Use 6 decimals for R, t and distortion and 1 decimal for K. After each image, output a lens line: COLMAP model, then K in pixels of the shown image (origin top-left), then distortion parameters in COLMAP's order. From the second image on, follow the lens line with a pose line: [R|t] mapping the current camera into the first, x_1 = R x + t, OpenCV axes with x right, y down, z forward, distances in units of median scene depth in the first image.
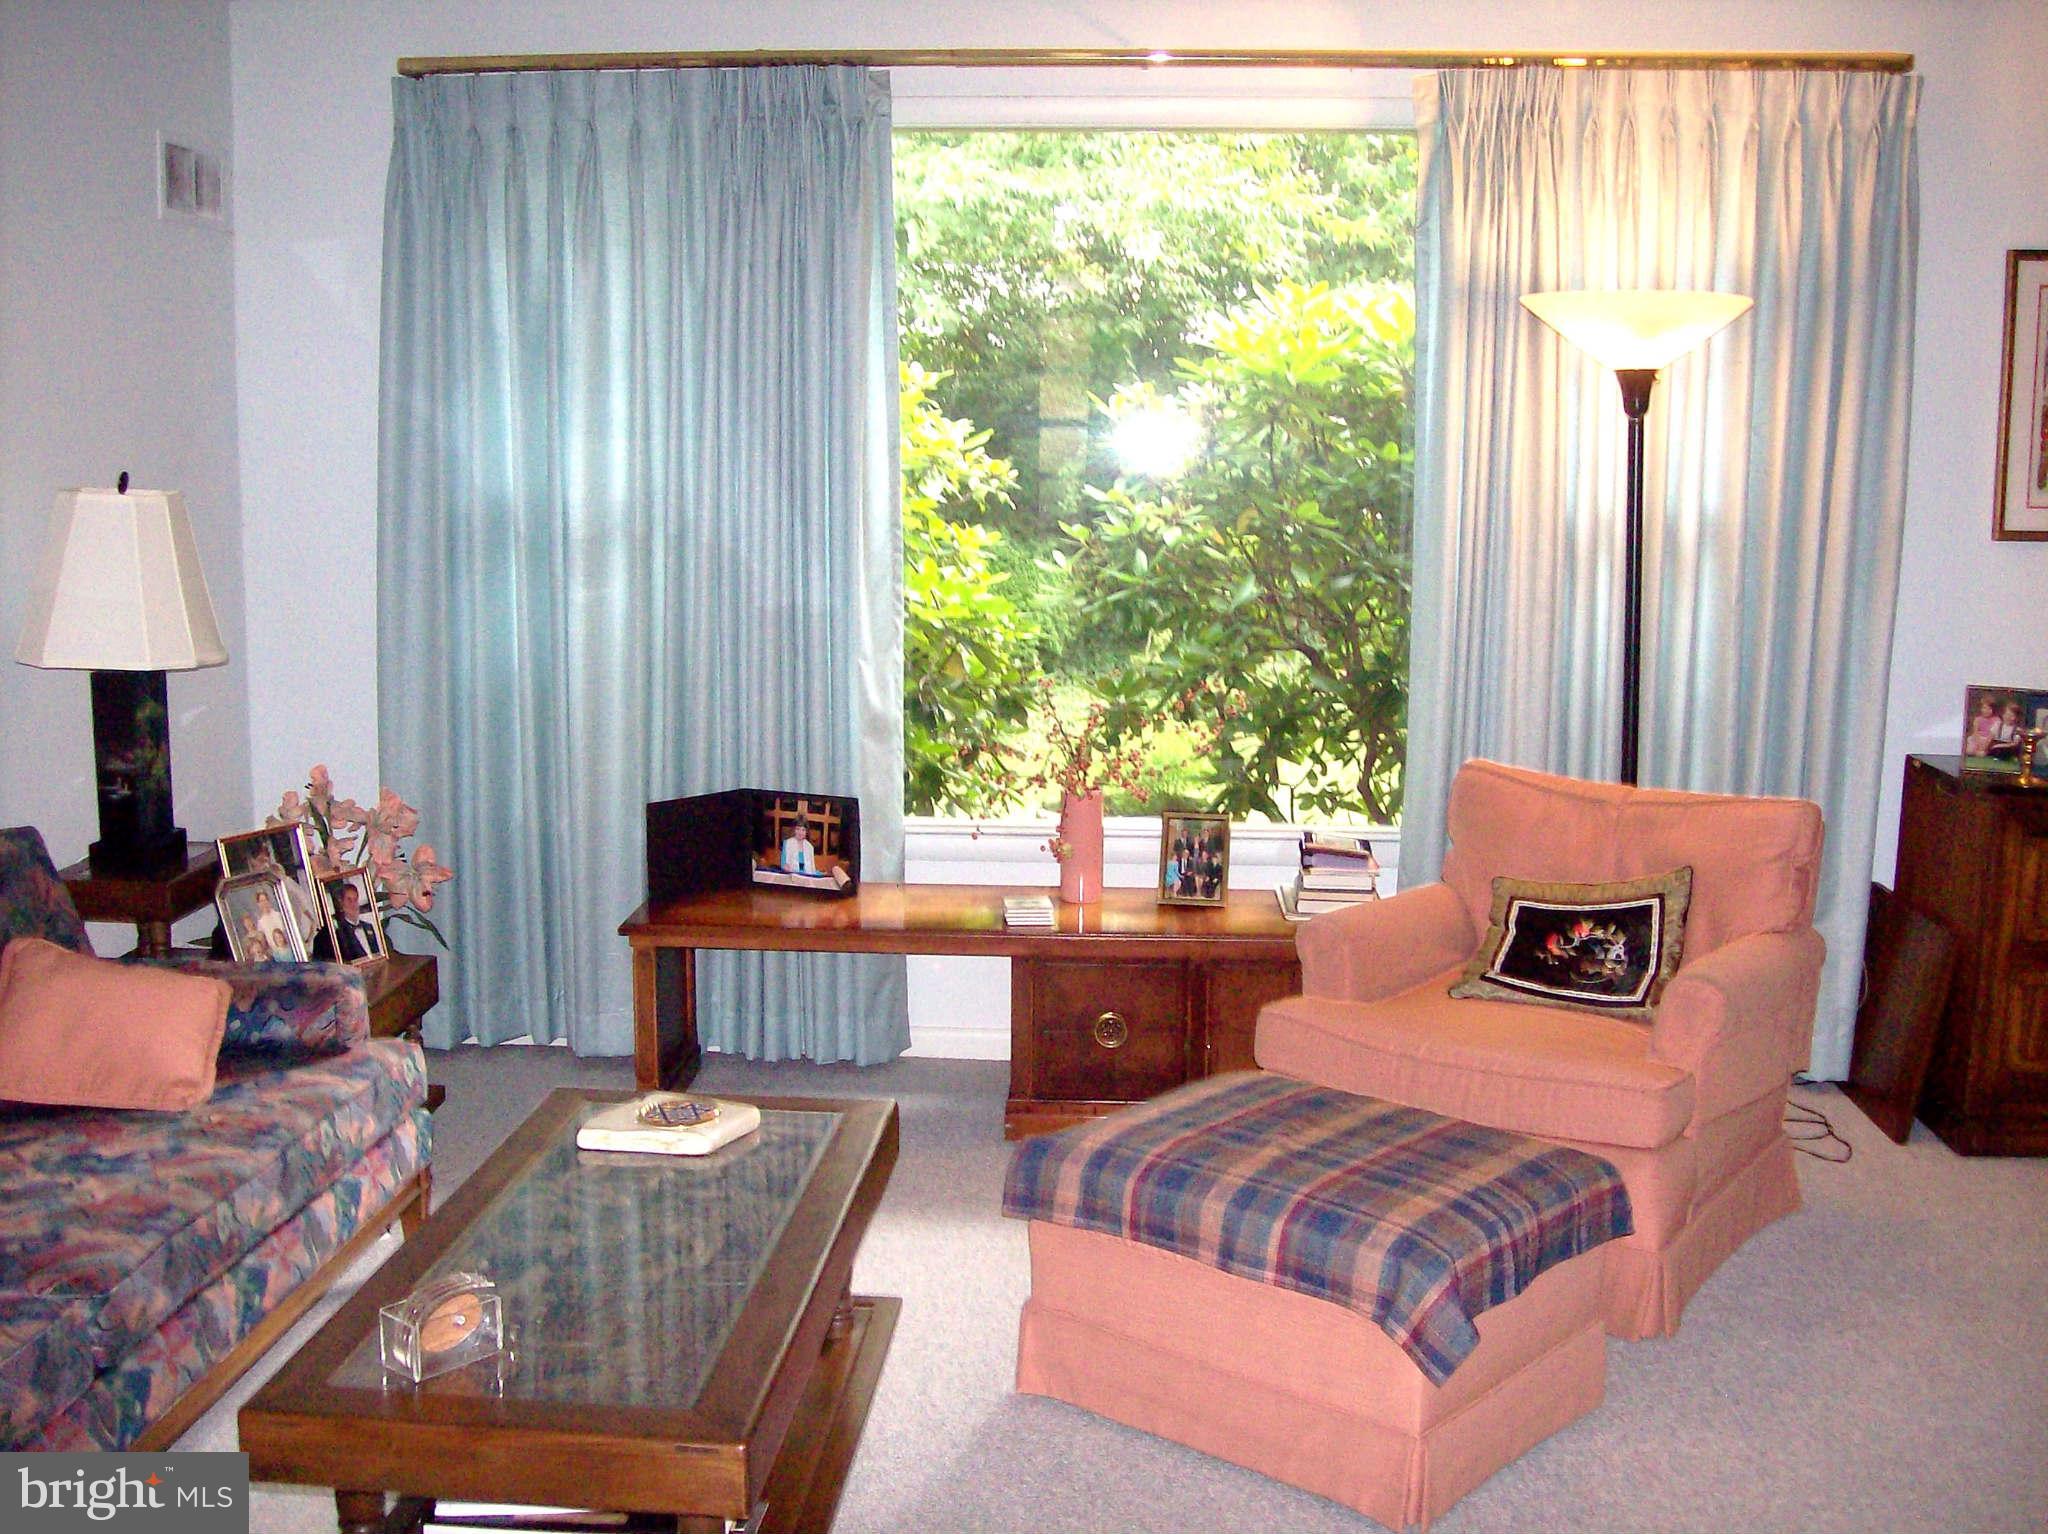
lens RADIAL K [[2076.2, 0, 1012.1], [0, 2076.2, 764.7], [0, 0, 1]] dist [-0.138573, 0.000000]
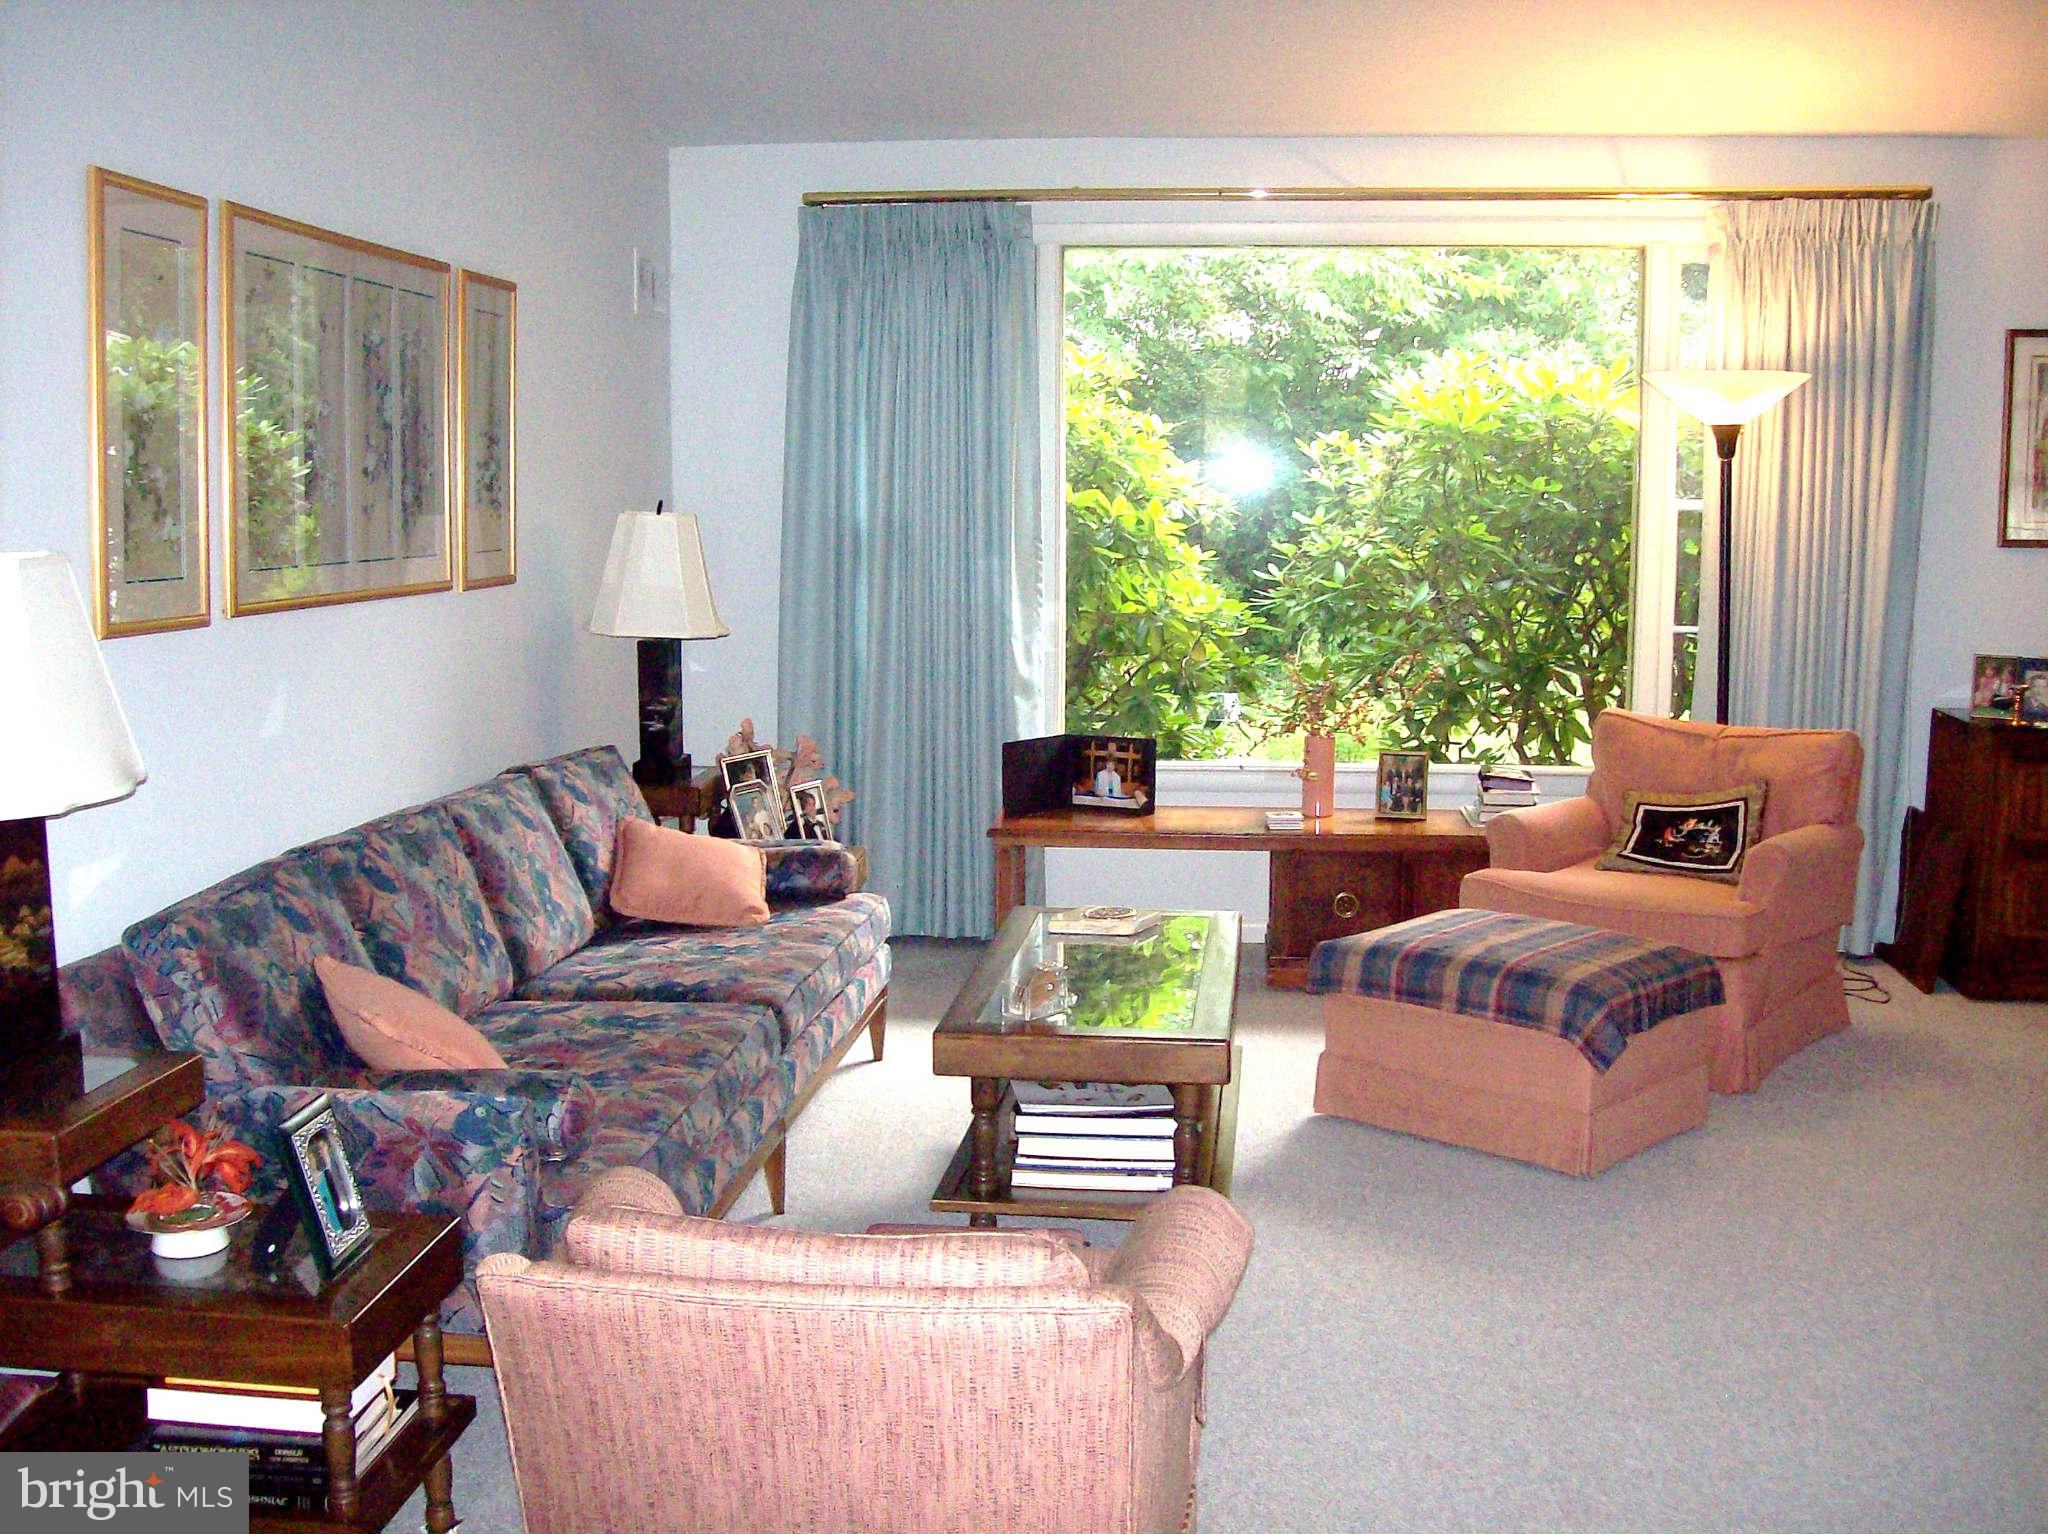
lens RADIAL K [[2076.2, 0, 1023.7], [0, 2076.2, 774.0], [0, 0, 1]] dist [-0.138573, 0.000000]
pose [[0.999064, -0.001006, -0.043239, -0.103595], [0.000587, 0.999953, -0.009698, 0.052459], [0.043247, 0.009664, 0.999018, -0.371109]]
